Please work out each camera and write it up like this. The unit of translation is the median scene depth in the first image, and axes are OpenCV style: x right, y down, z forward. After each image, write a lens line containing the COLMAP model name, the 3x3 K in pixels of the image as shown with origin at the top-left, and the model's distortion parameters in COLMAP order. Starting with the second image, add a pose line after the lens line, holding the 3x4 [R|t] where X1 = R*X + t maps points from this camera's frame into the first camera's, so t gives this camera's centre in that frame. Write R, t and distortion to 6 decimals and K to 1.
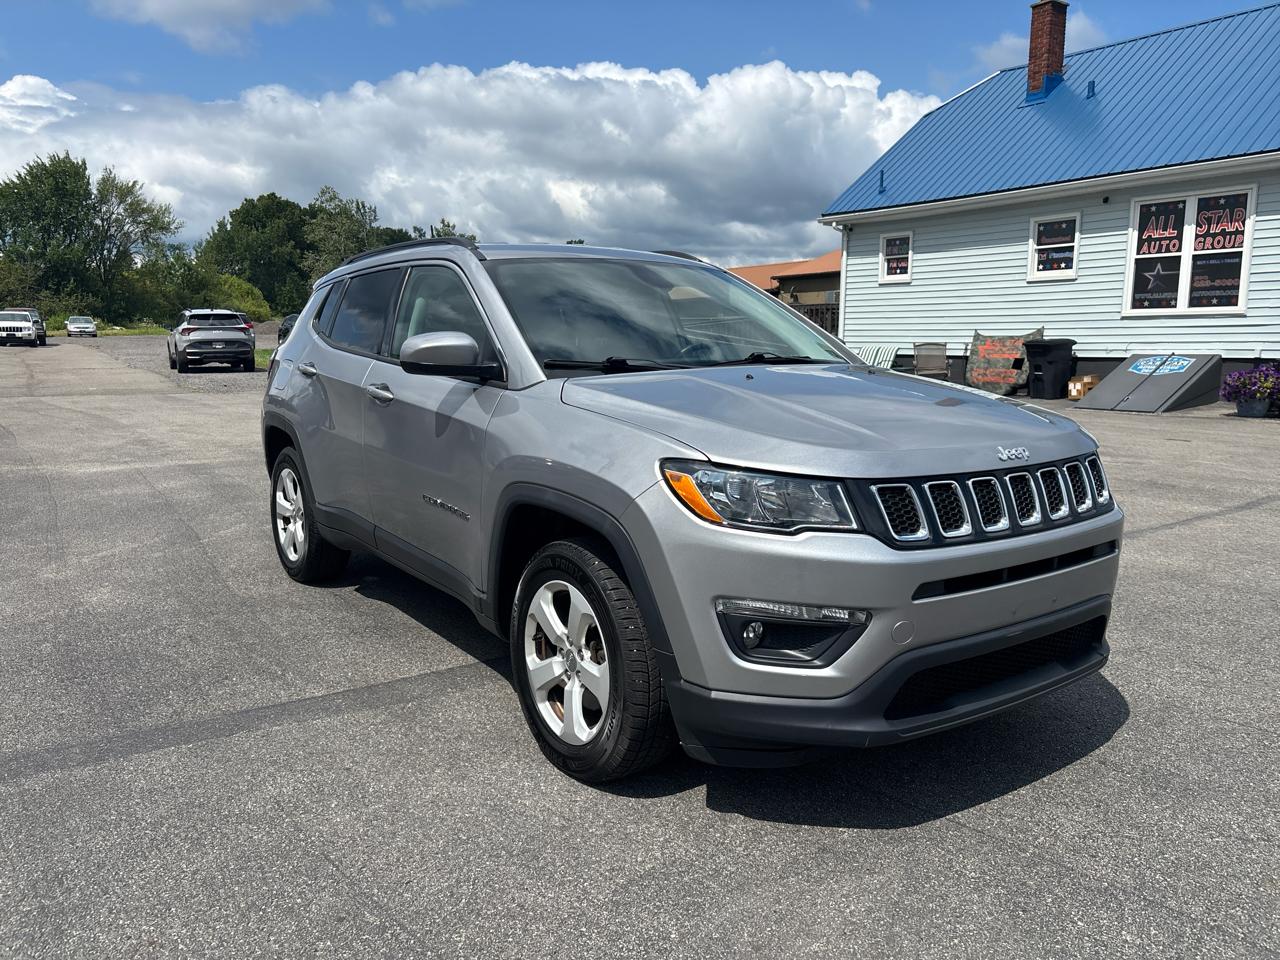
lens RADIAL K [[972.3, 0, 633.9], [0, 972.3, 458.3], [0, 0, 1]] dist [0.056624, -0.071791]
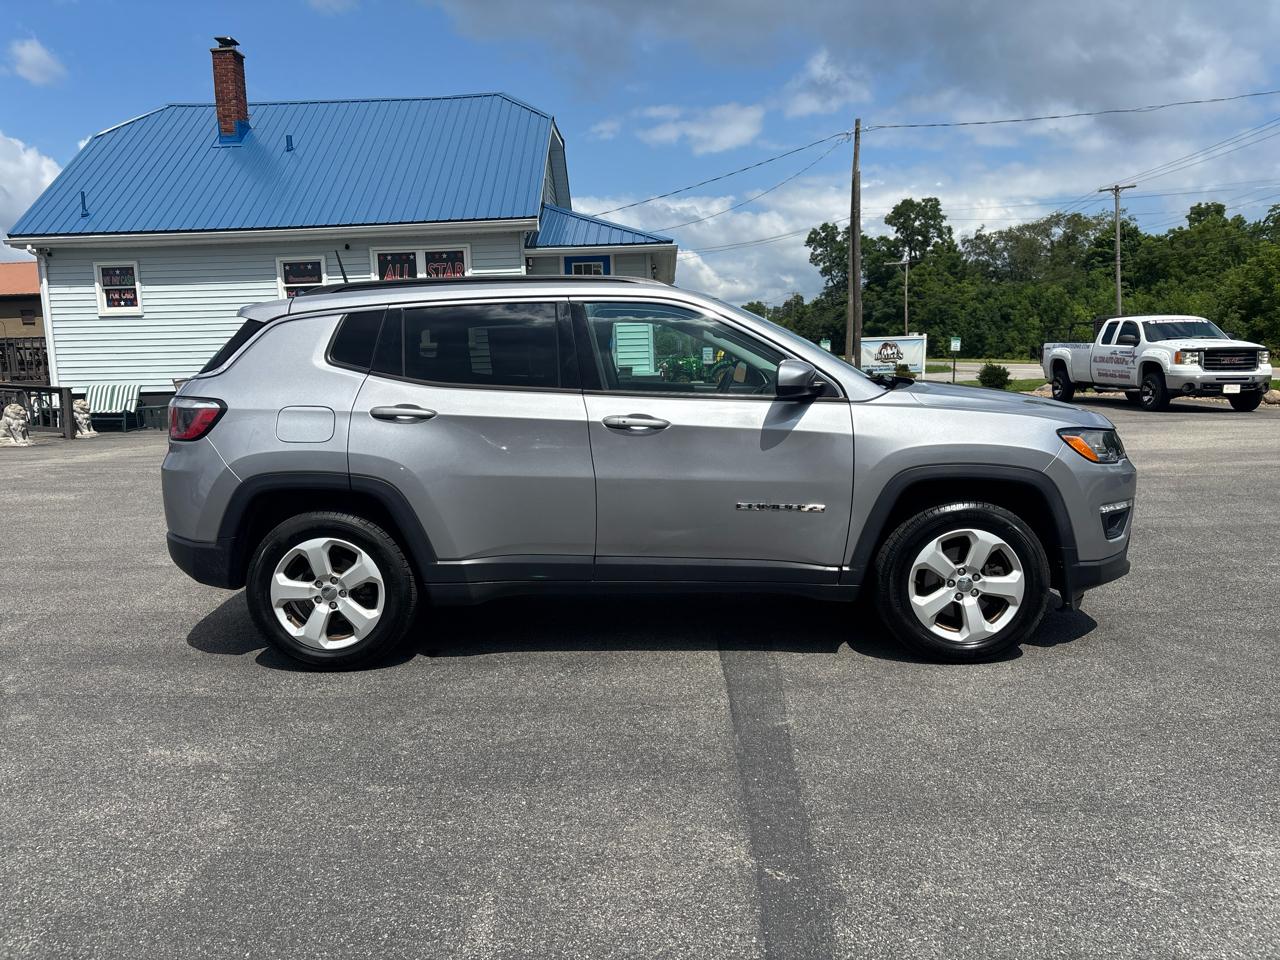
lens RADIAL K [[972.3, 0, 633.9], [0, 972.3, 458.3], [0, 0, 1]] dist [0.056624, -0.071791]
pose [[0.581421, -0.104283, 0.806892, -0.221761], [0.132335, 0.990666, 0.032678, -0.012812], [-0.802769, 0.087780, 0.589794, 0.079364]]
